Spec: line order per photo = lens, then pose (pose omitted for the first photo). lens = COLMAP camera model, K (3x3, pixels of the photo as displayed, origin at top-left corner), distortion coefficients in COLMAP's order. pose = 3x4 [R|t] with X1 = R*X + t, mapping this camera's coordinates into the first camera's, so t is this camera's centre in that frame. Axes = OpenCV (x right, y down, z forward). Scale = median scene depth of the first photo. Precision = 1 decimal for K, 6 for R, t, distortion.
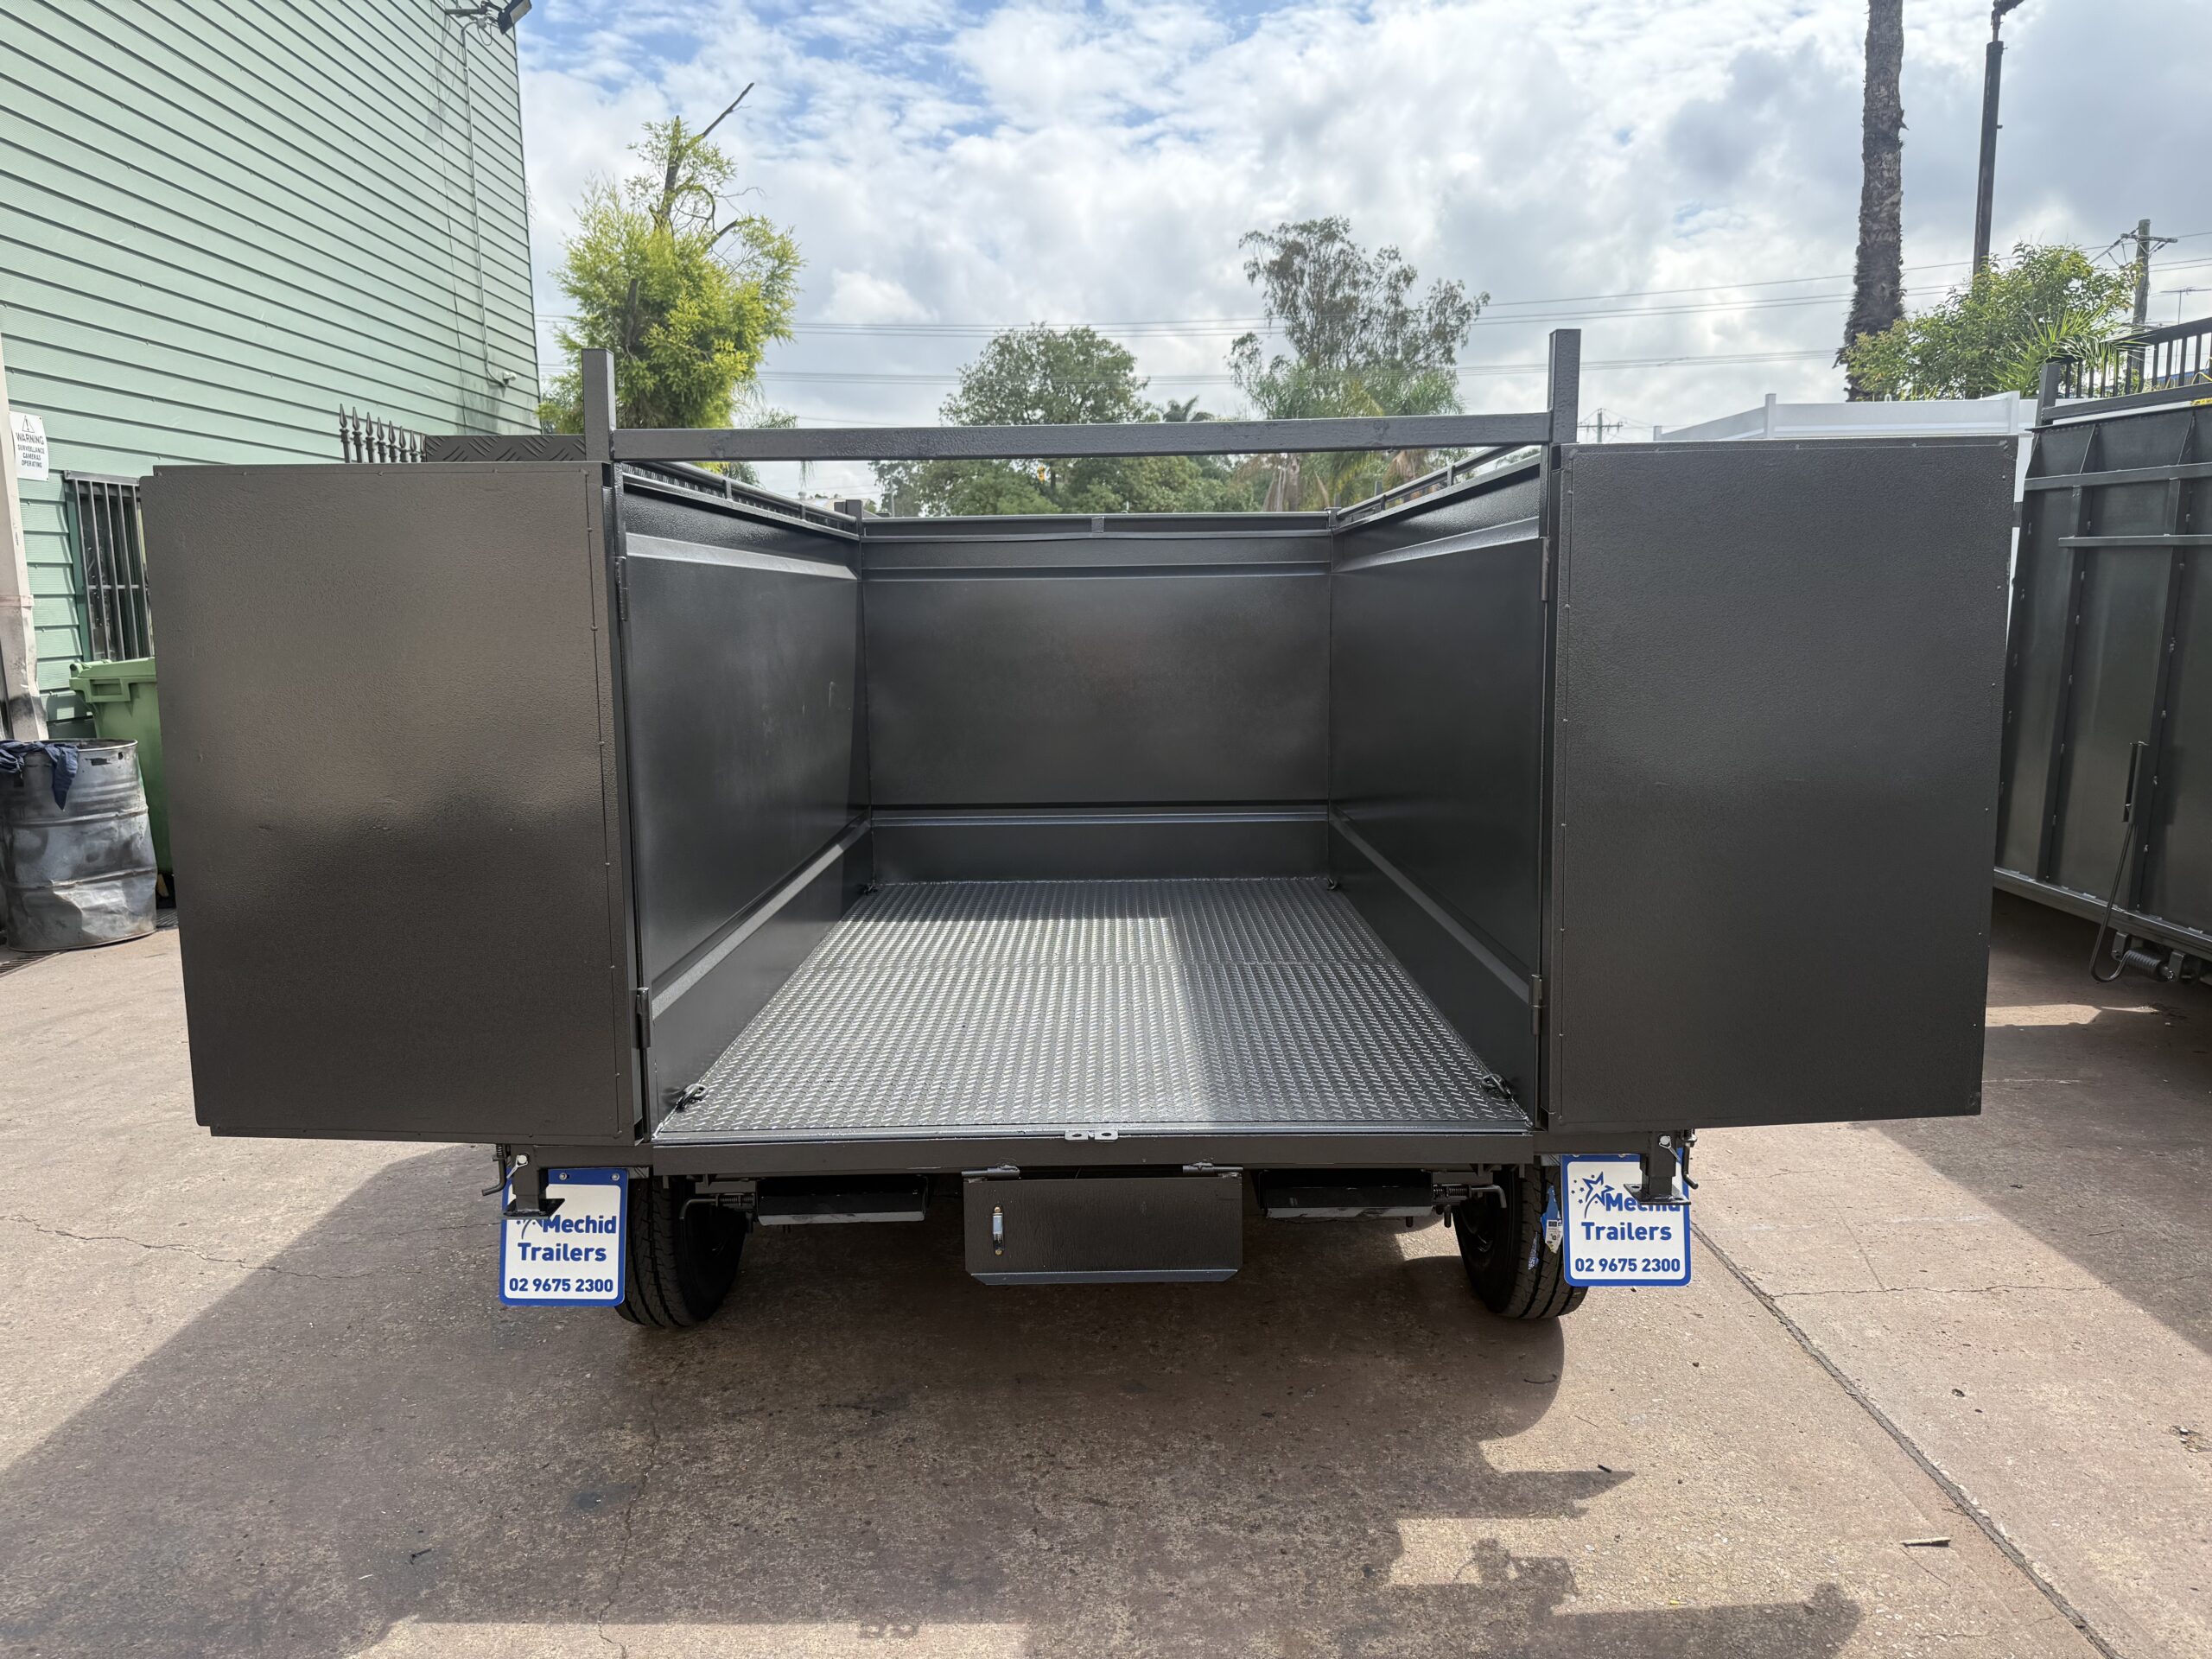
lens RADIAL K [[1551.4, 0, 1099.4], [0, 1551.4, 816.6], [0, 0, 1]] dist [0.038278, -0.046879]
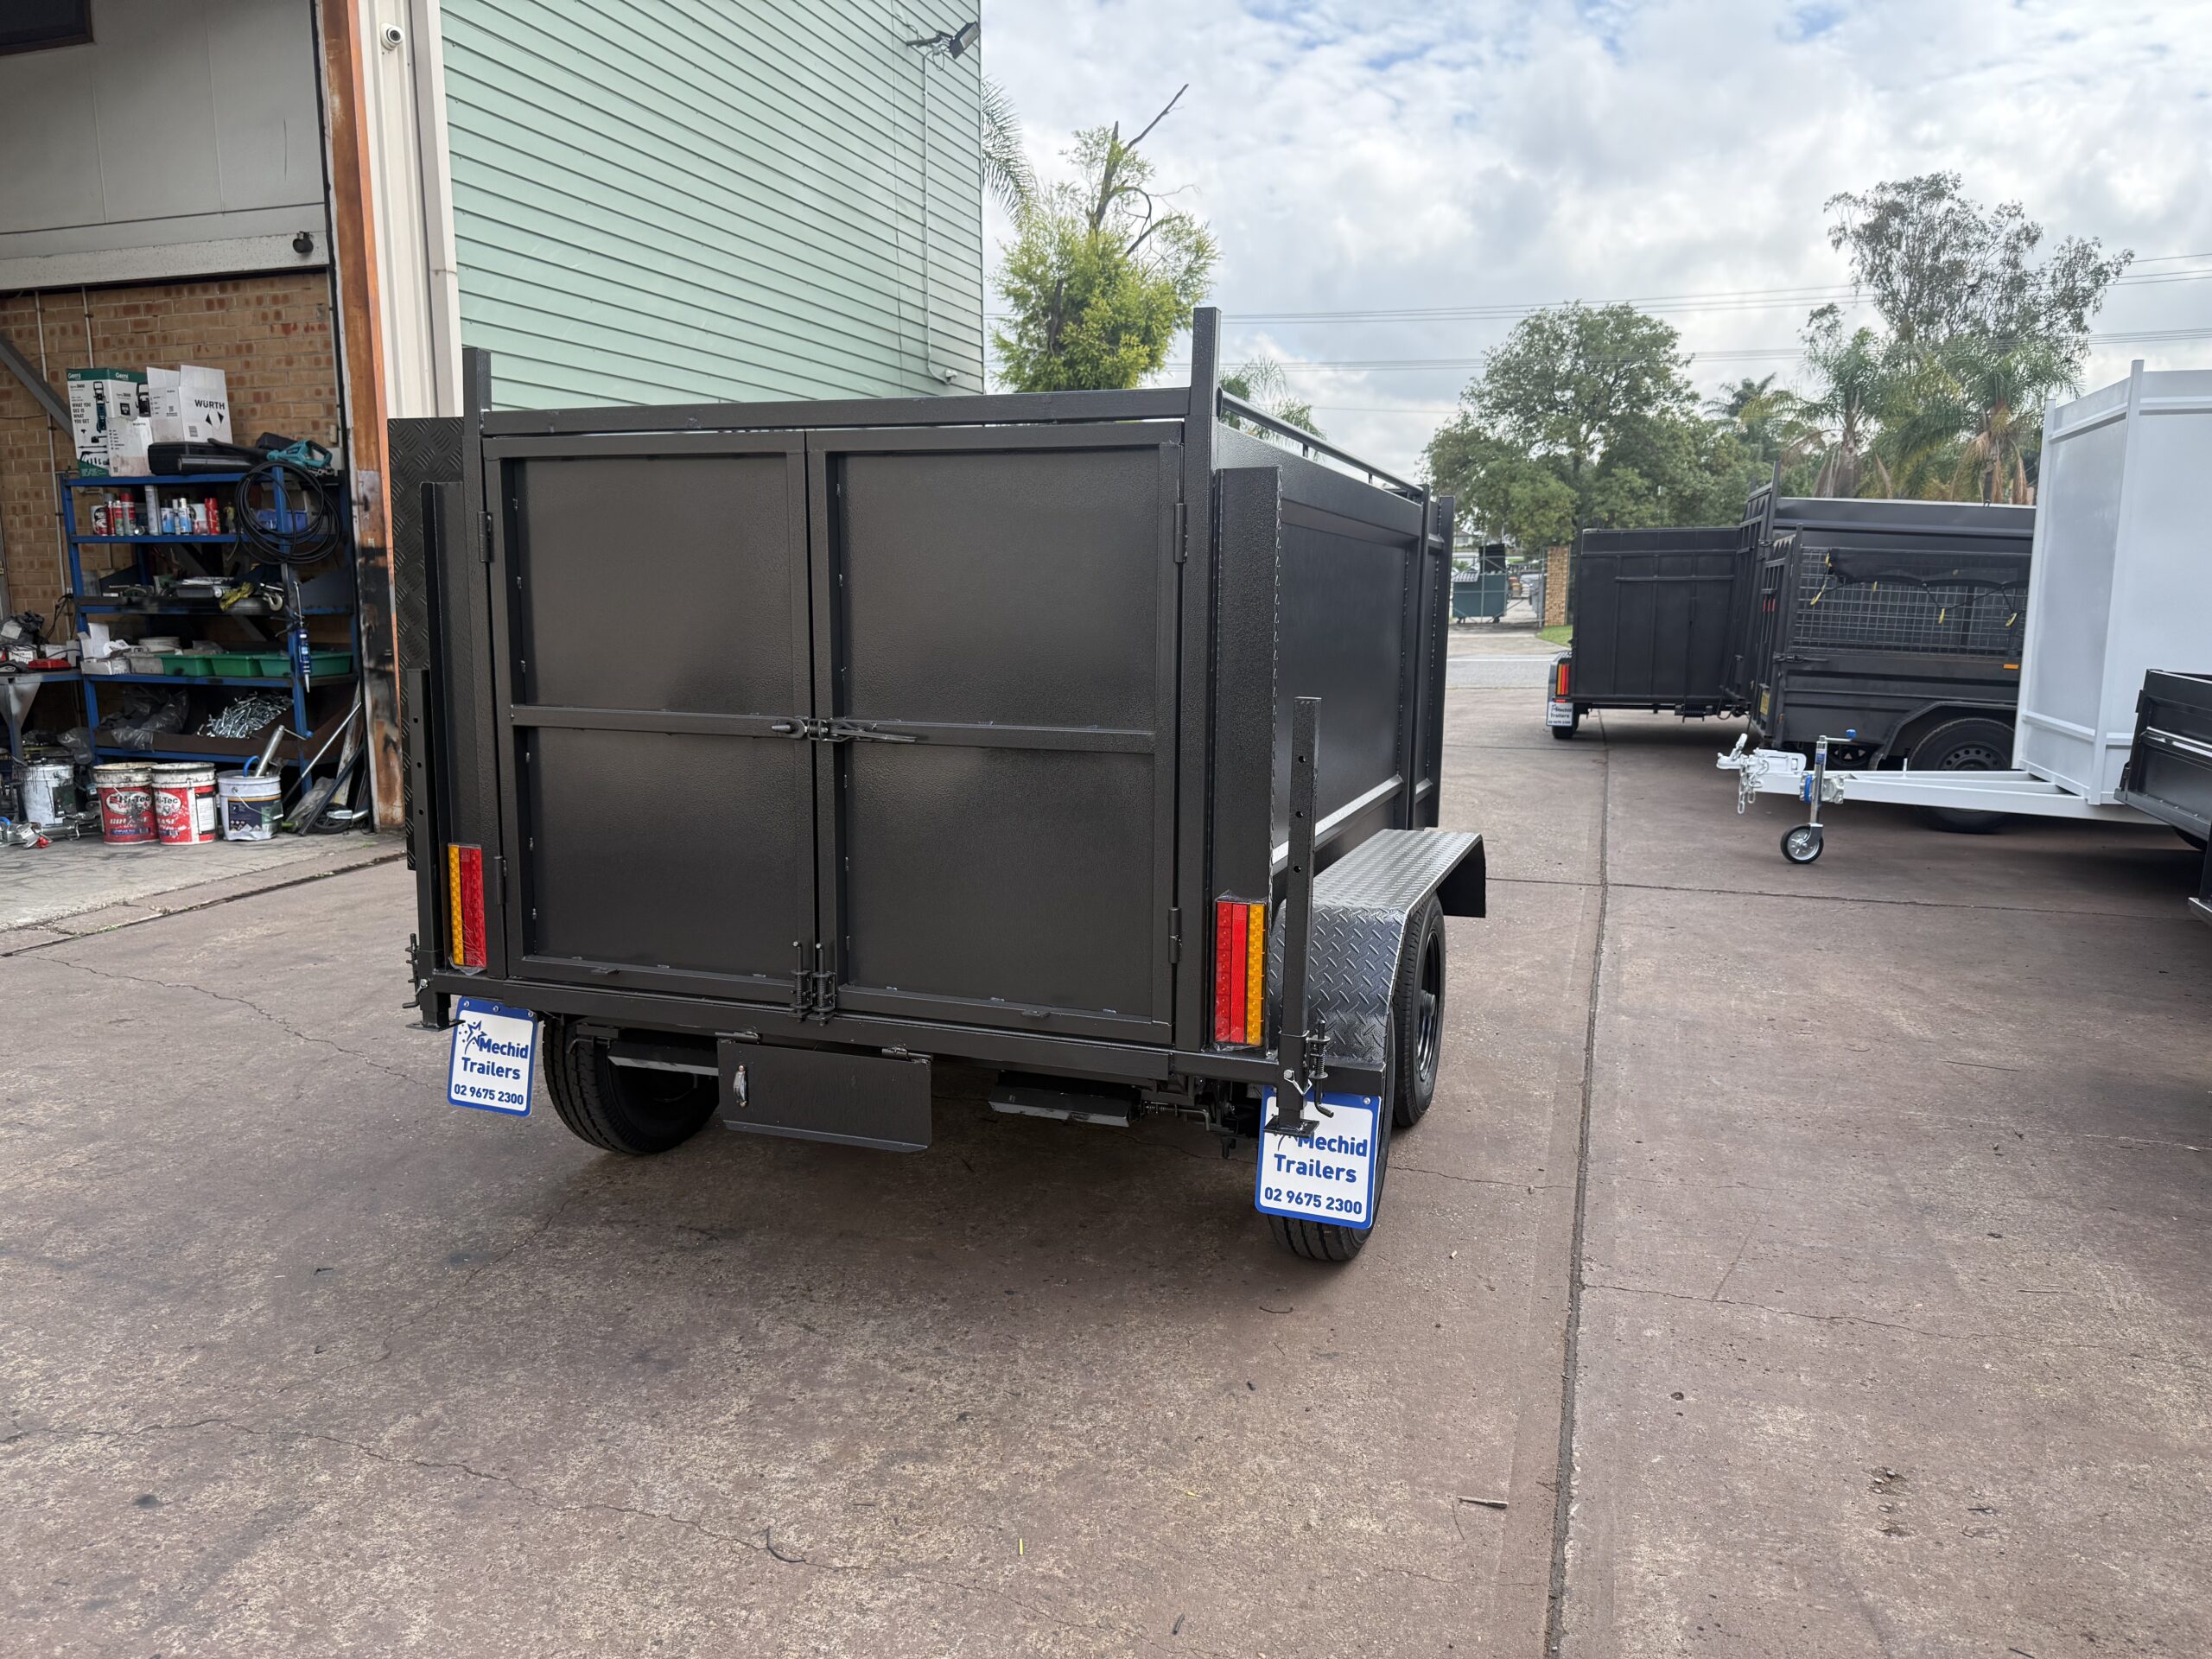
lens RADIAL K [[1551.4, 0, 1112.1], [0, 1551.4, 817.4], [0, 0, 1]] dist [0.038278, -0.046879]
pose [[0.943979, 0.071881, -0.322081, 0.387196], [-0.069395, 0.997404, 0.019208, 0.013772], [0.322626, 0.004219, 0.946517, -0.021730]]
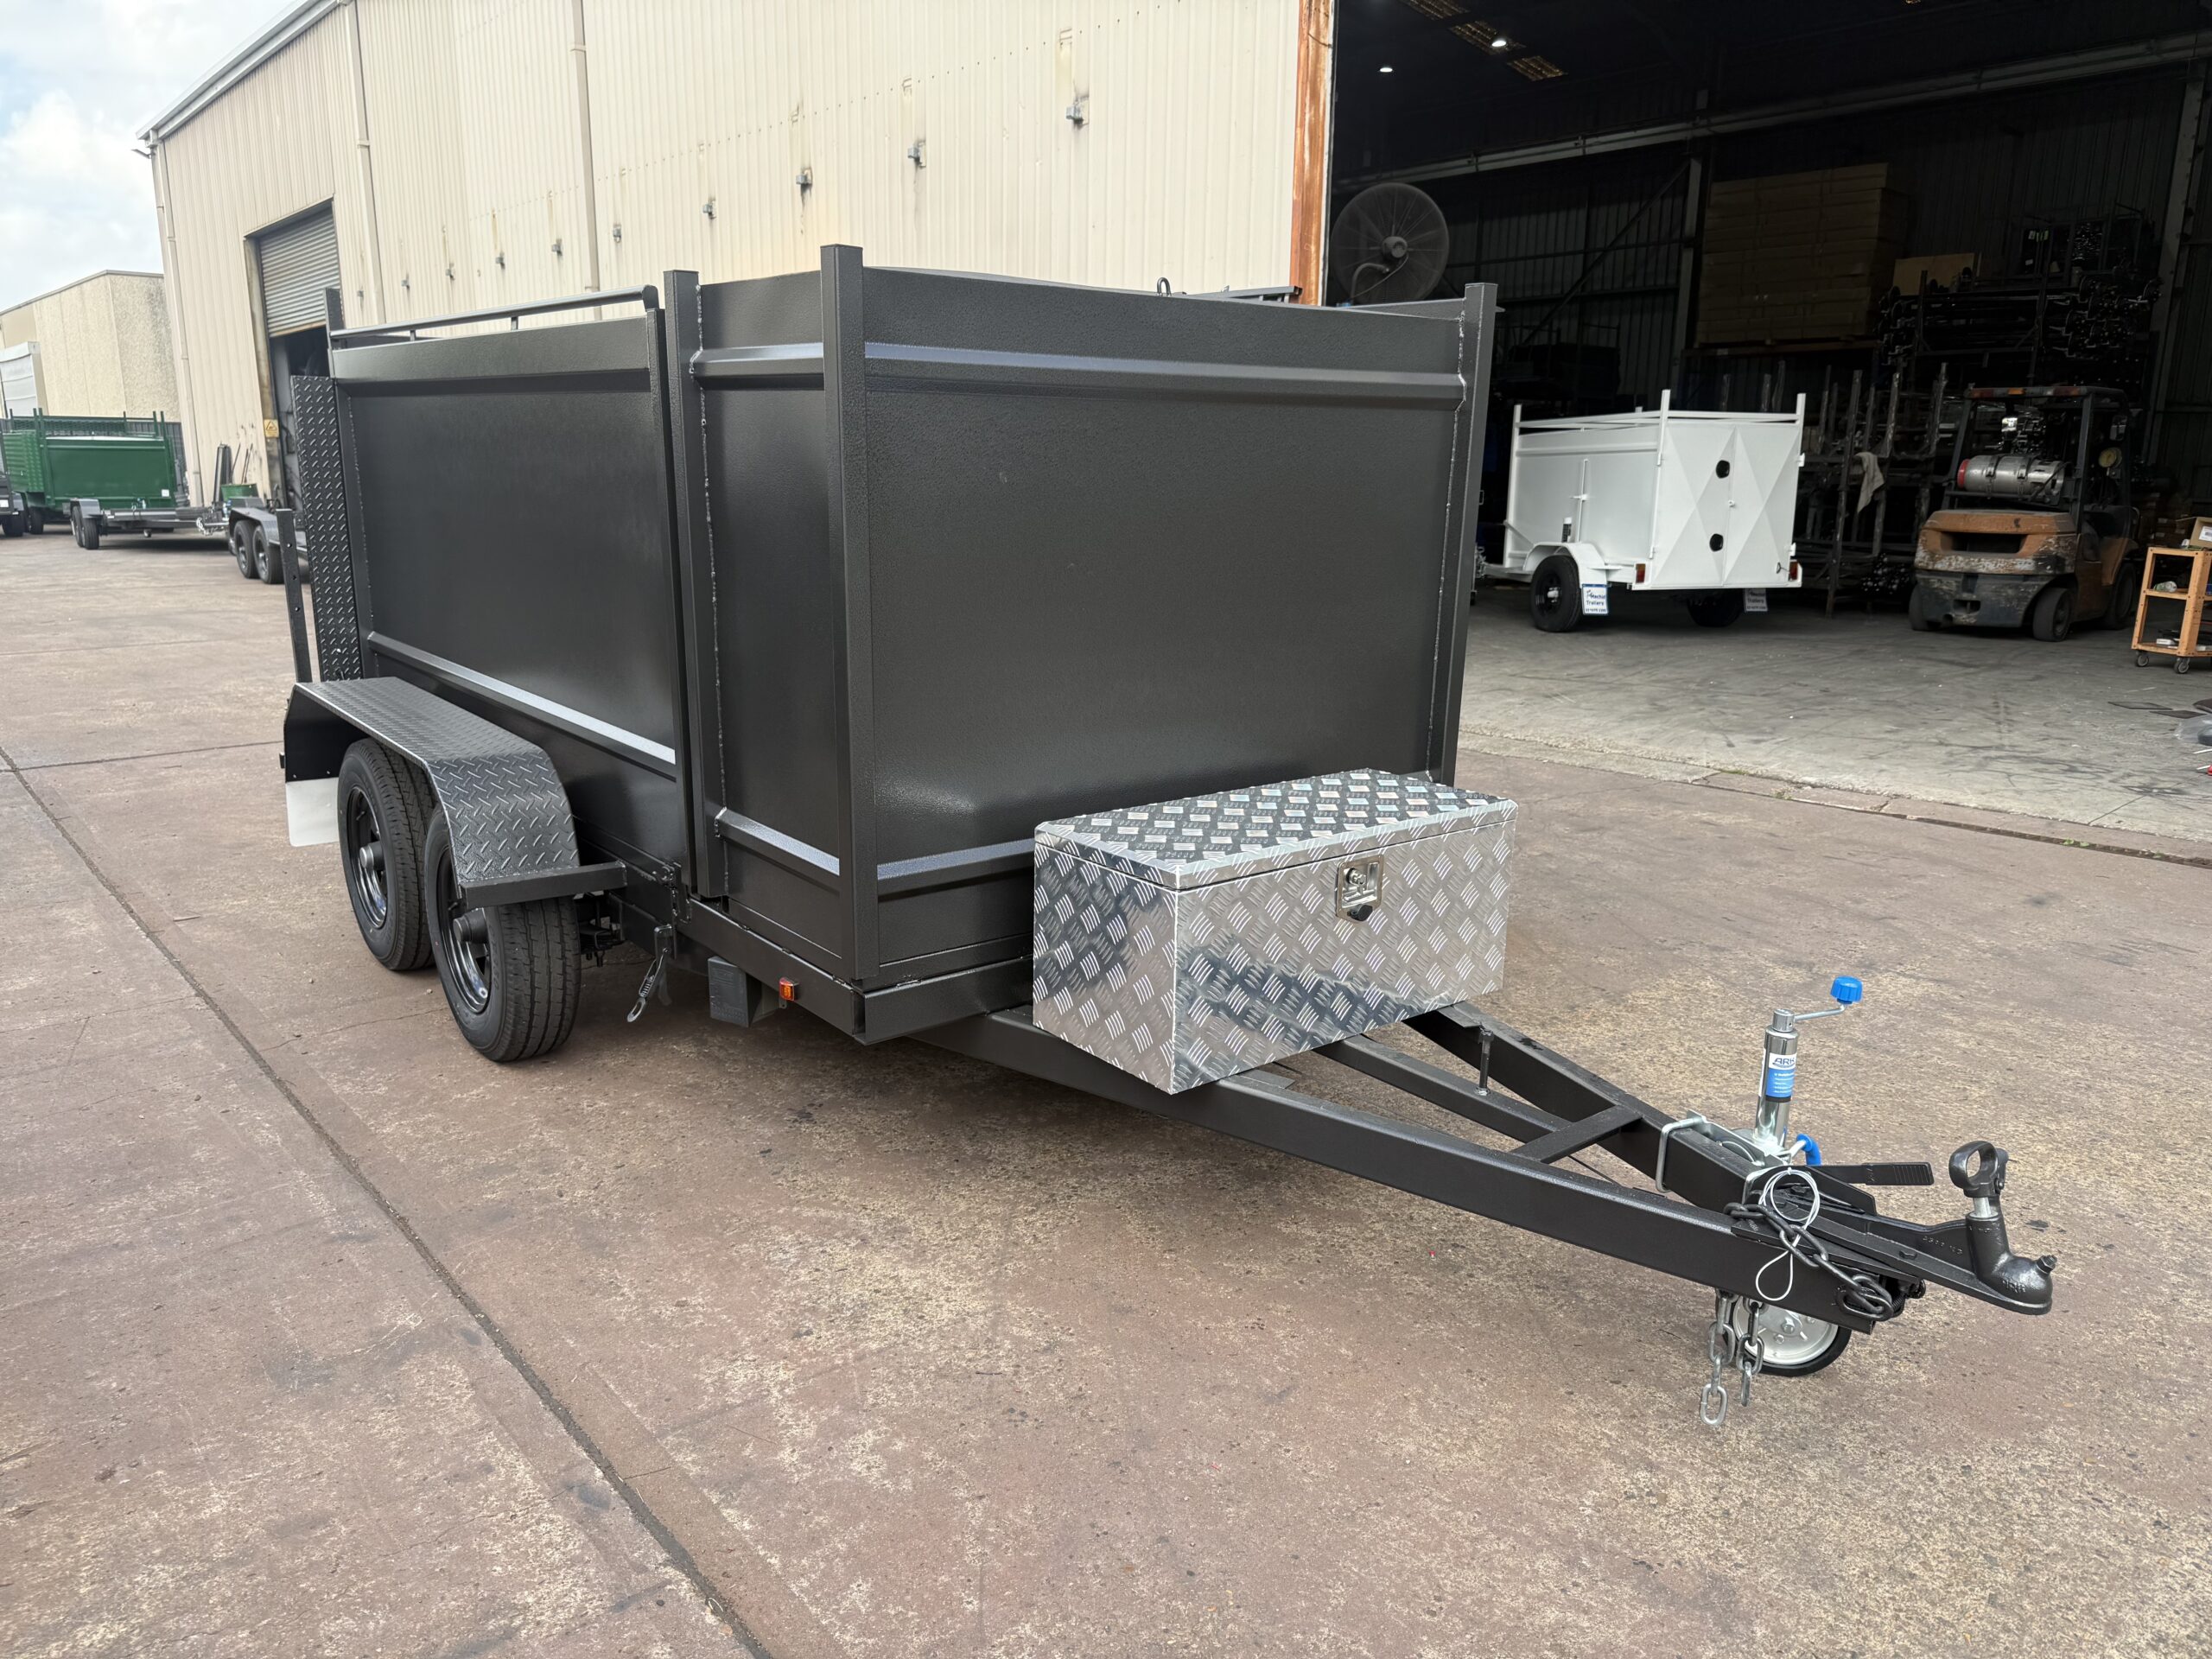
lens RADIAL K [[1551.4, 0, 1087.9], [0, 1551.4, 814.1], [0, 0, 1]] dist [0.038278, -0.046879]
pose [[-0.780681, 0.143485, -0.608235, 0.537226], [-0.090912, 0.936854, 0.337696, -0.287059], [0.618282, 0.318929, -0.718340, 2.022512]]
